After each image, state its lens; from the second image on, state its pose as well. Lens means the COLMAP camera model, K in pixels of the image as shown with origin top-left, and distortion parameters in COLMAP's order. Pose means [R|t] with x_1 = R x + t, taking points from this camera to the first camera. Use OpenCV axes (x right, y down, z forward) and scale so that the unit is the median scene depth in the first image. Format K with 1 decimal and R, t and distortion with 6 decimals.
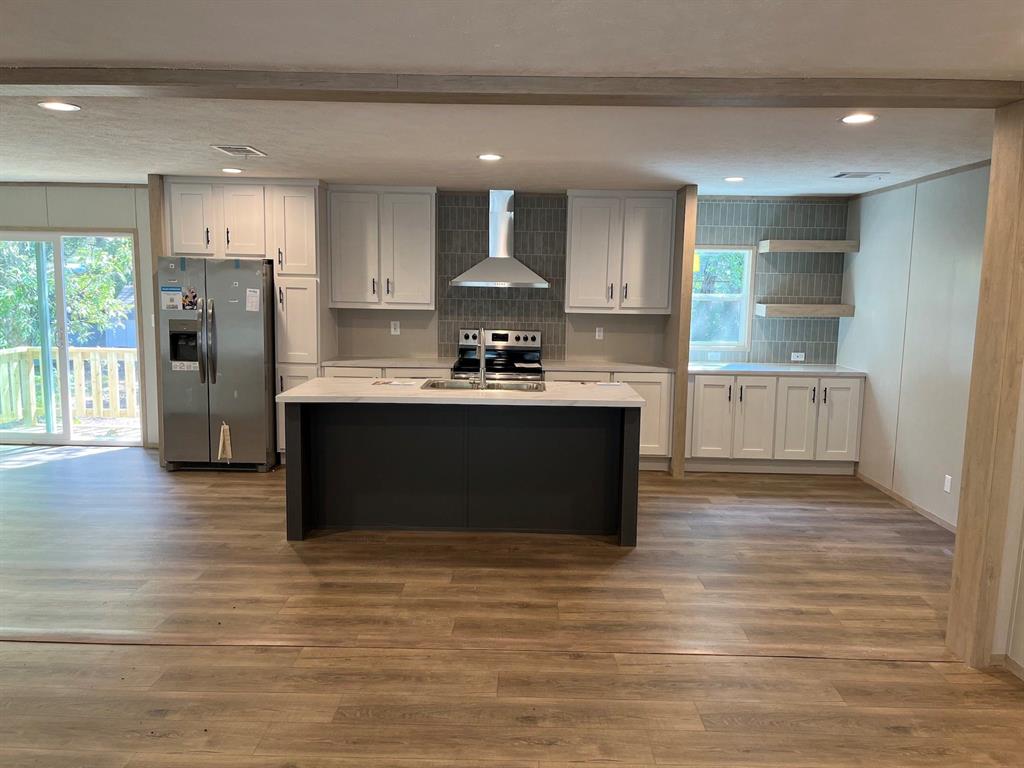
lens RADIAL K [[763.7, 0, 527.0], [0, 763.7, 381.7], [0, 0, 1]] dist [0.062711, -0.003769]
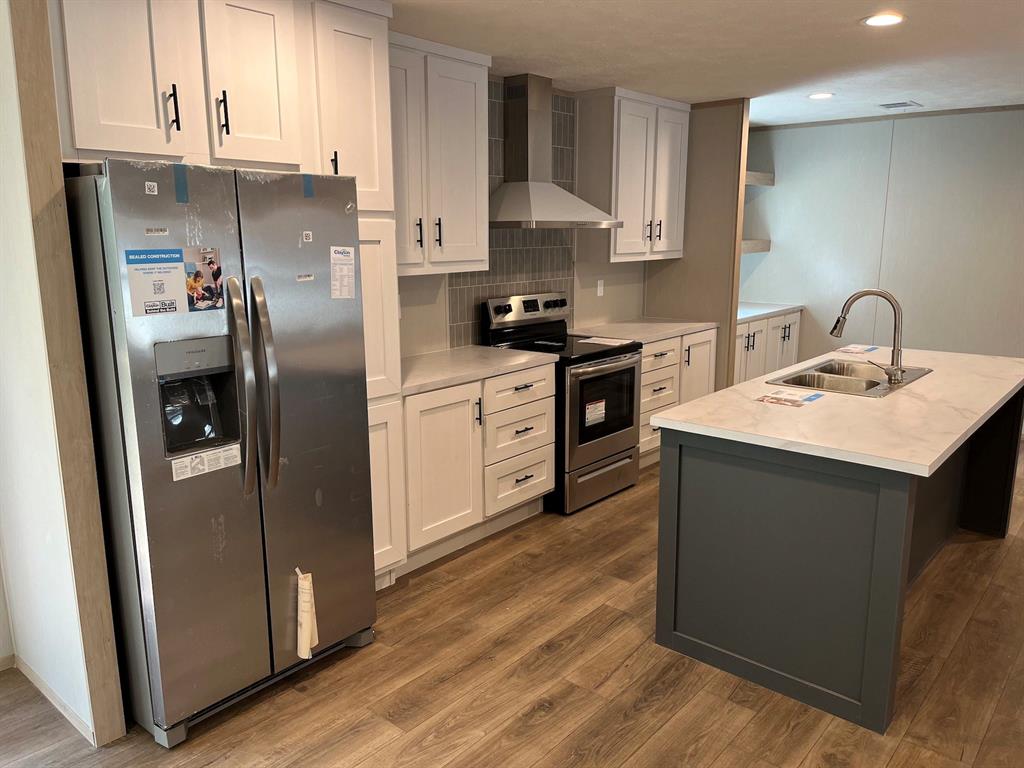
lens RADIAL K [[763.7, 0, 527.0], [0, 763.7, 381.7], [0, 0, 1]] dist [0.062711, -0.003769]
pose [[0.638369, -0.171419, 0.750400, -0.584592], [0.111953, 0.985198, 0.129816, -0.084973], [-0.761546, 0.001139, 0.648110, 0.608269]]
